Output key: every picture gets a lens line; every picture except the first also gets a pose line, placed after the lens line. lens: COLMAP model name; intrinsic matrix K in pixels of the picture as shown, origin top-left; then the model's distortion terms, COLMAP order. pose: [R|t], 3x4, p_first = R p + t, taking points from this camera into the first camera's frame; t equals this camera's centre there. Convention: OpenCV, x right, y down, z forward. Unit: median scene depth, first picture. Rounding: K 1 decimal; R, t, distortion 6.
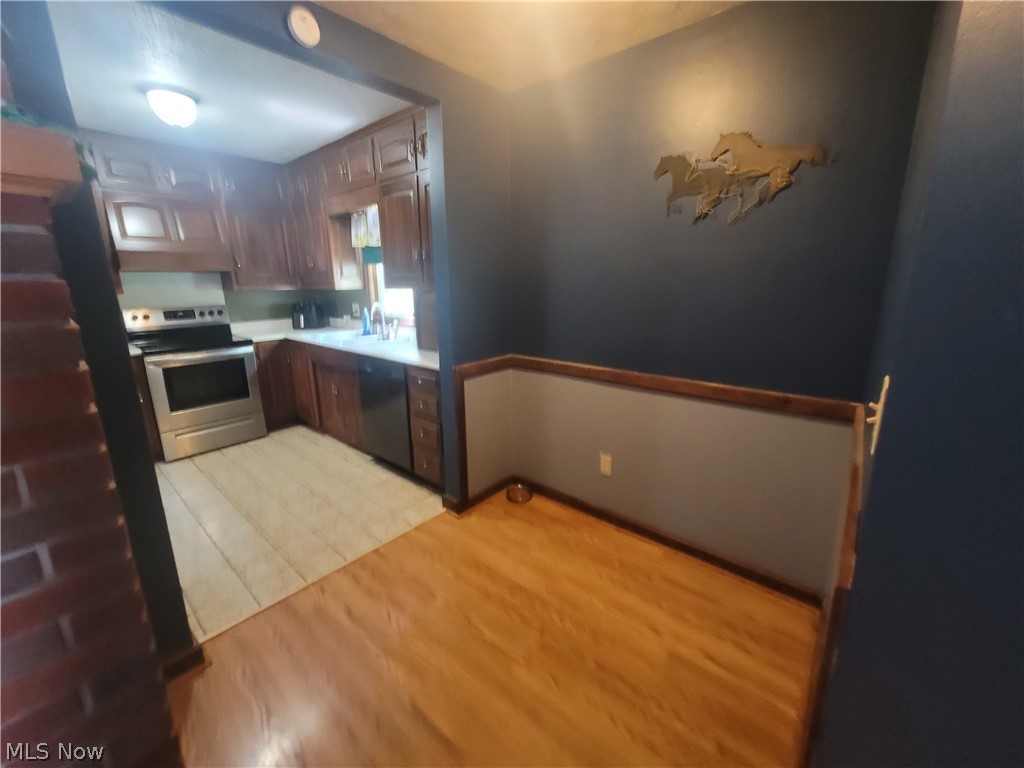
lens RADIAL K [[416.1, 0, 508.2], [0, 416.1, 379.7], [0, 0, 1]] dist [-0.001841, -0.000546]
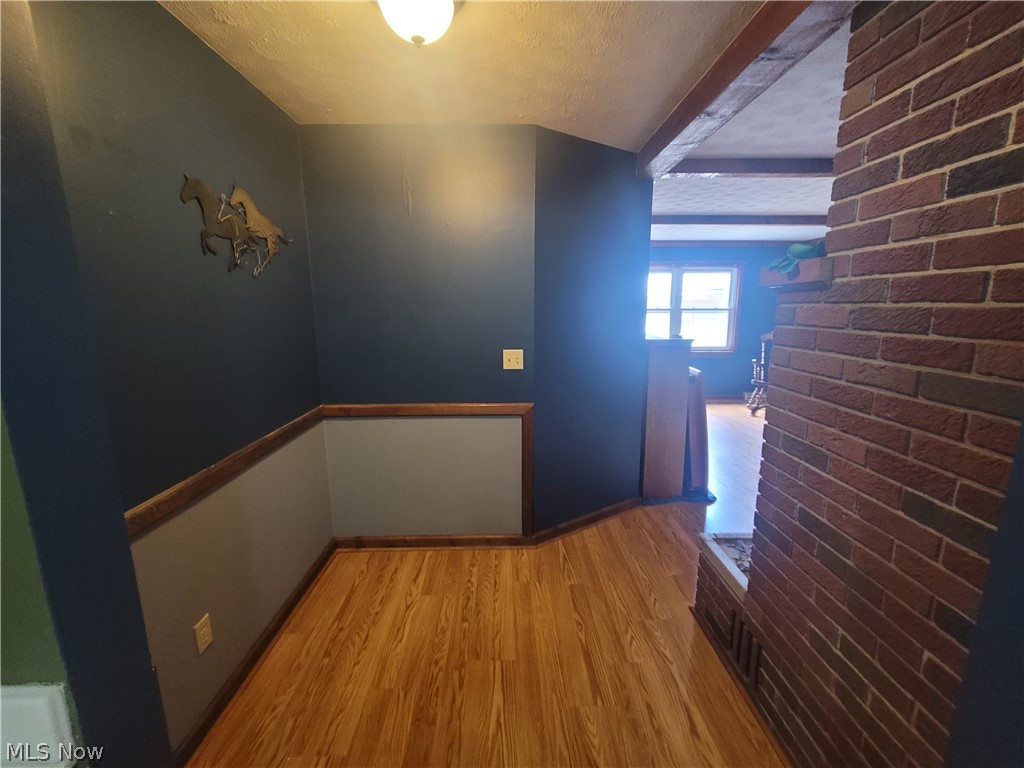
lens RADIAL K [[416.1, 0, 515.3], [0, 416.1, 379.7], [0, 0, 1]] dist [-0.001841, -0.000546]
pose [[-0.676794, -0.119819, 0.726356, -0.430008], [0.188110, 0.925764, 0.327987, -0.231293], [-0.711733, 0.358615, -0.604013, 0.818214]]
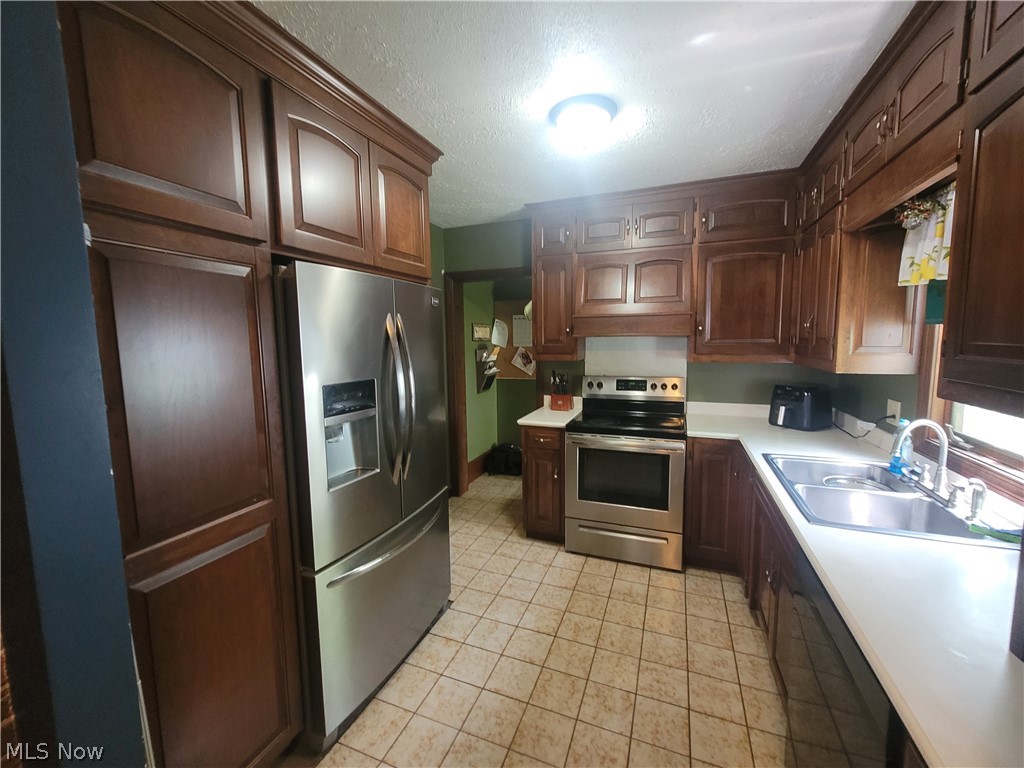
lens RADIAL K [[416.1, 0, 506.6], [0, 416.1, 377.7], [0, 0, 1]] dist [-0.001841, -0.000546]
pose [[0.330903, 0.102613, -0.938069, -0.101883], [-0.213044, 0.976529, 0.031669, -0.201586], [0.919302, 0.189371, 0.344998, 0.650714]]
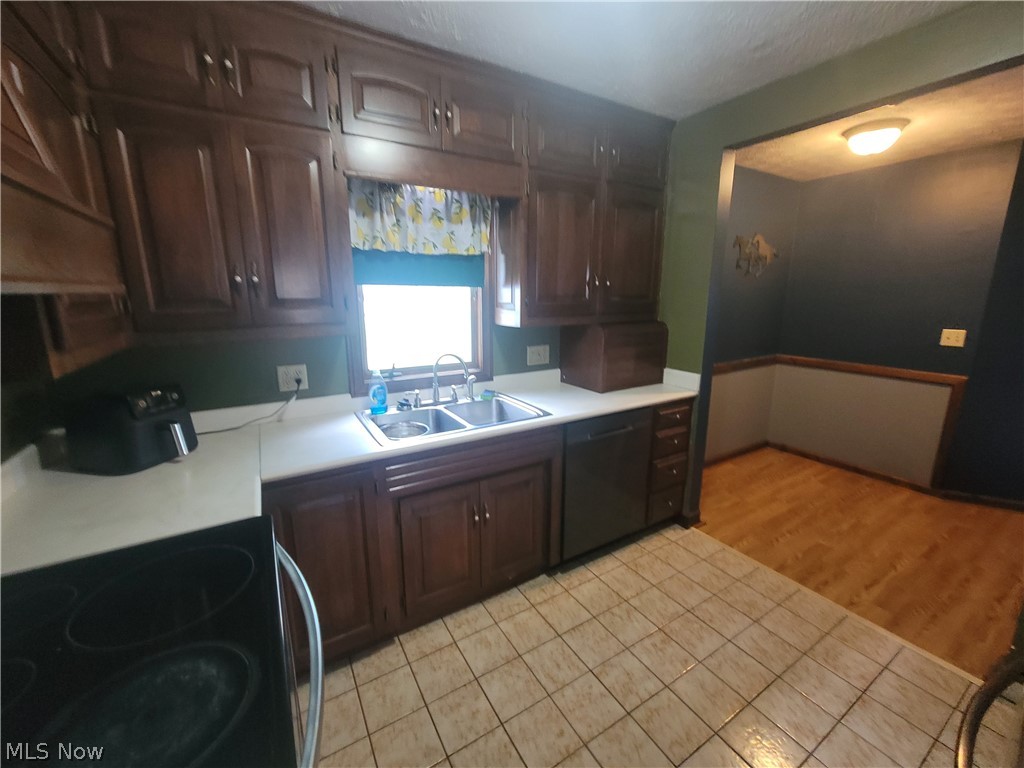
lens RADIAL K [[416.1, 0, 509.1], [0, 416.1, 381.7], [0, 0, 1]] dist [-0.001841, -0.000546]
pose [[0.303149, -0.186514, 0.934512, -1.159801], [0.229307, 0.966122, 0.118437, -0.260569], [-0.924943, 0.178386, 0.335647, 0.991560]]
